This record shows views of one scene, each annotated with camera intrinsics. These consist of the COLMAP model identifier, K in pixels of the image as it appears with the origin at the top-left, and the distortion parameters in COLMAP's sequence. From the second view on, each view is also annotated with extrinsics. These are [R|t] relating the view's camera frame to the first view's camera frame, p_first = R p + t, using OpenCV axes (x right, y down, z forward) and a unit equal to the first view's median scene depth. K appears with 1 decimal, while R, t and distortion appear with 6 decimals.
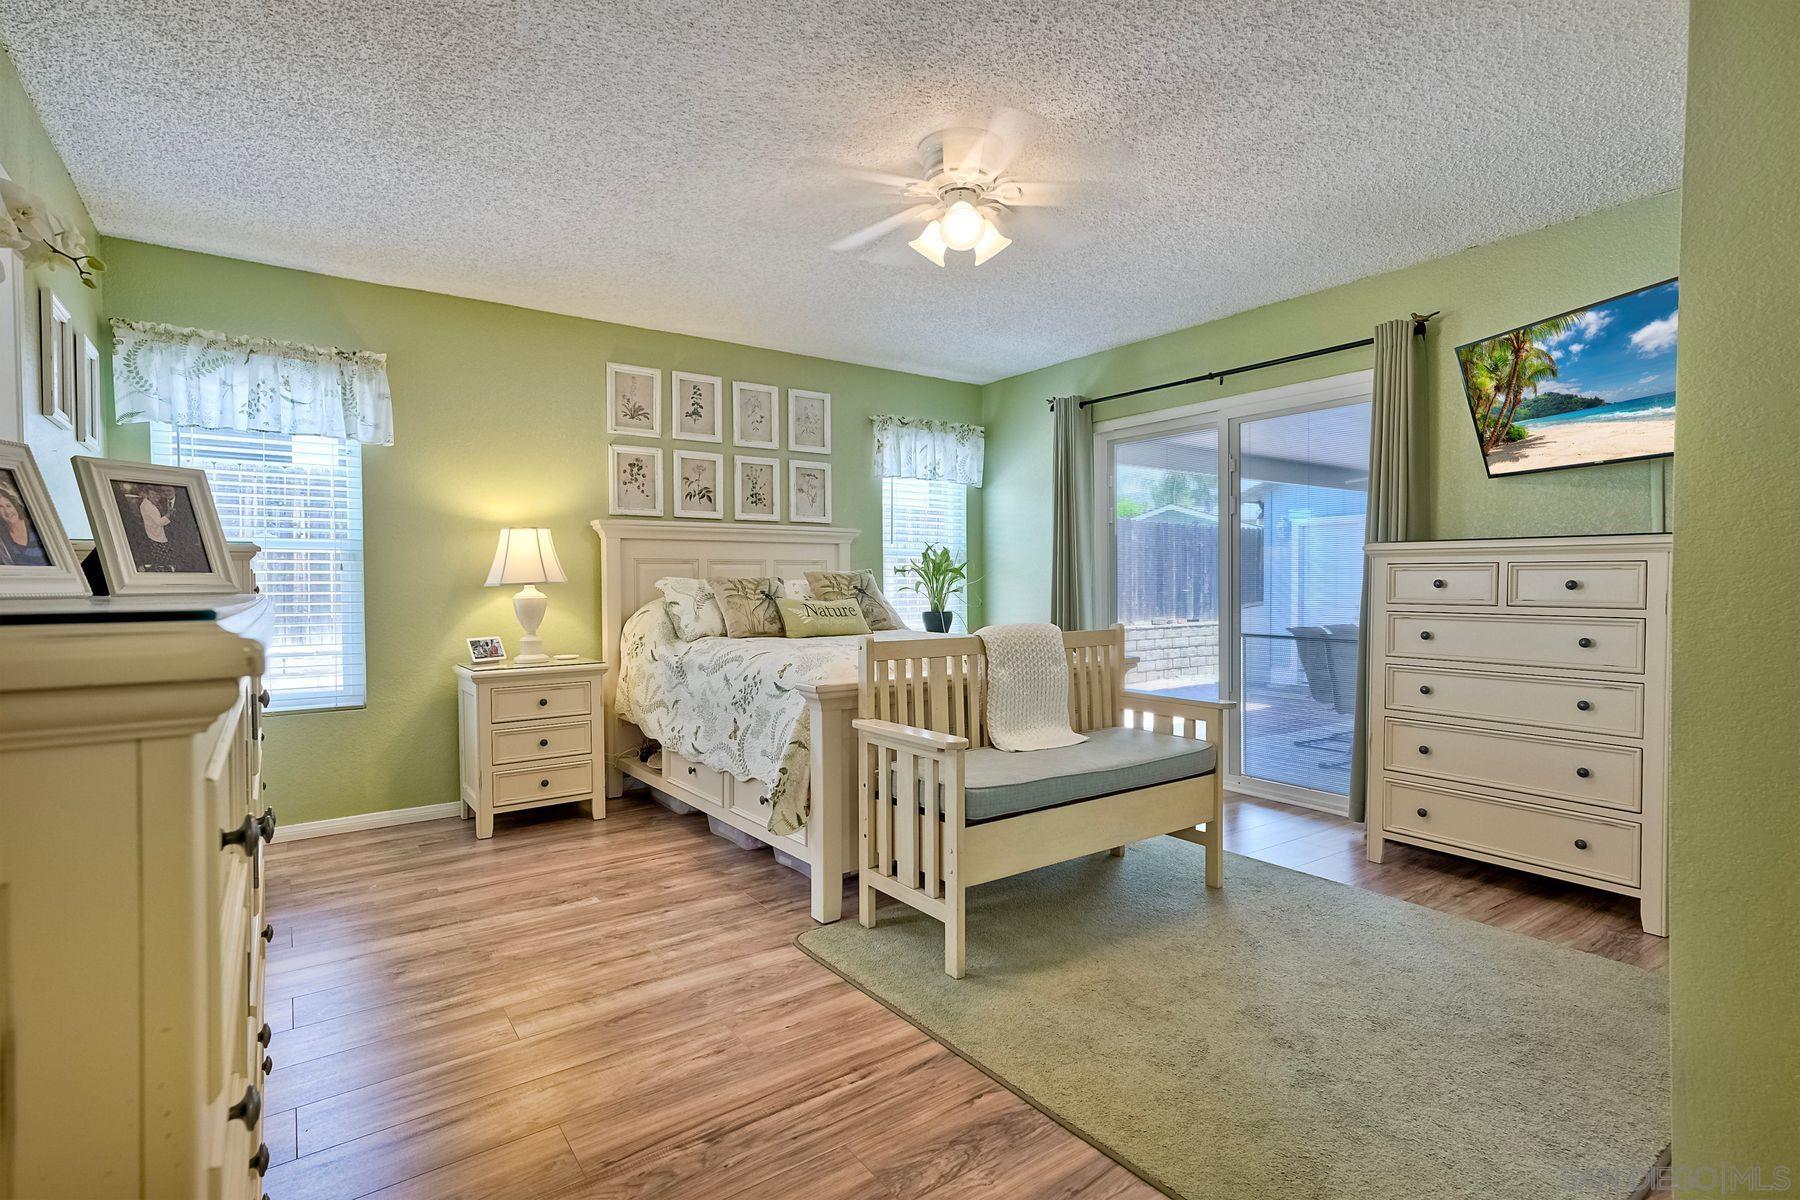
lens RADIAL K [[872.0, 0, 900.0], [0, 872.0, 600.0], [0, 0, 1]] dist [-0.002019, -0.000115]
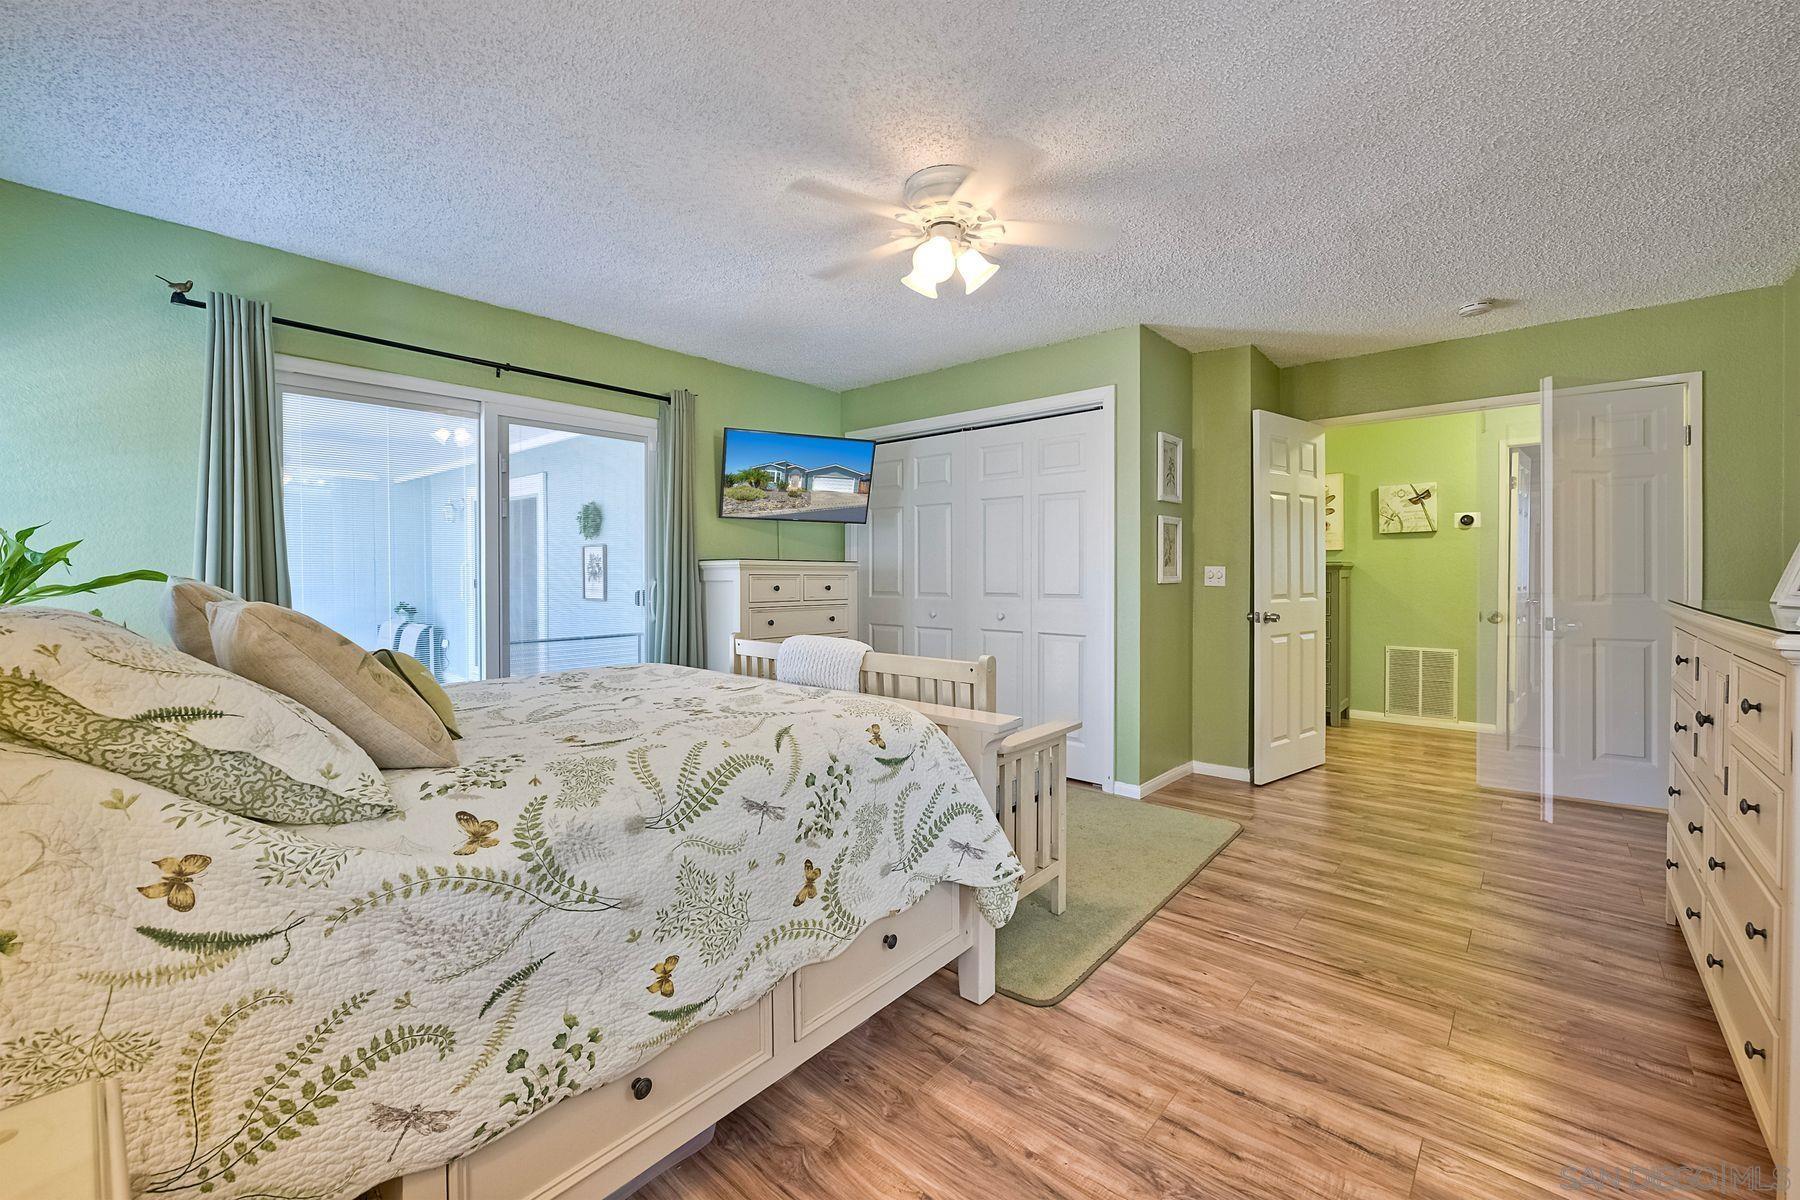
lens RADIAL K [[729.5, 0, 869.7], [0, 729.5, 576.6], [0, 0, 1]] dist [-0.009127, 0.000413]
pose [[-0.204211, -0.002282, 0.978924, -0.871690], [0.020879, 0.999760, 0.006685, -0.059496], [-0.978704, 0.021804, -0.204114, 1.421742]]
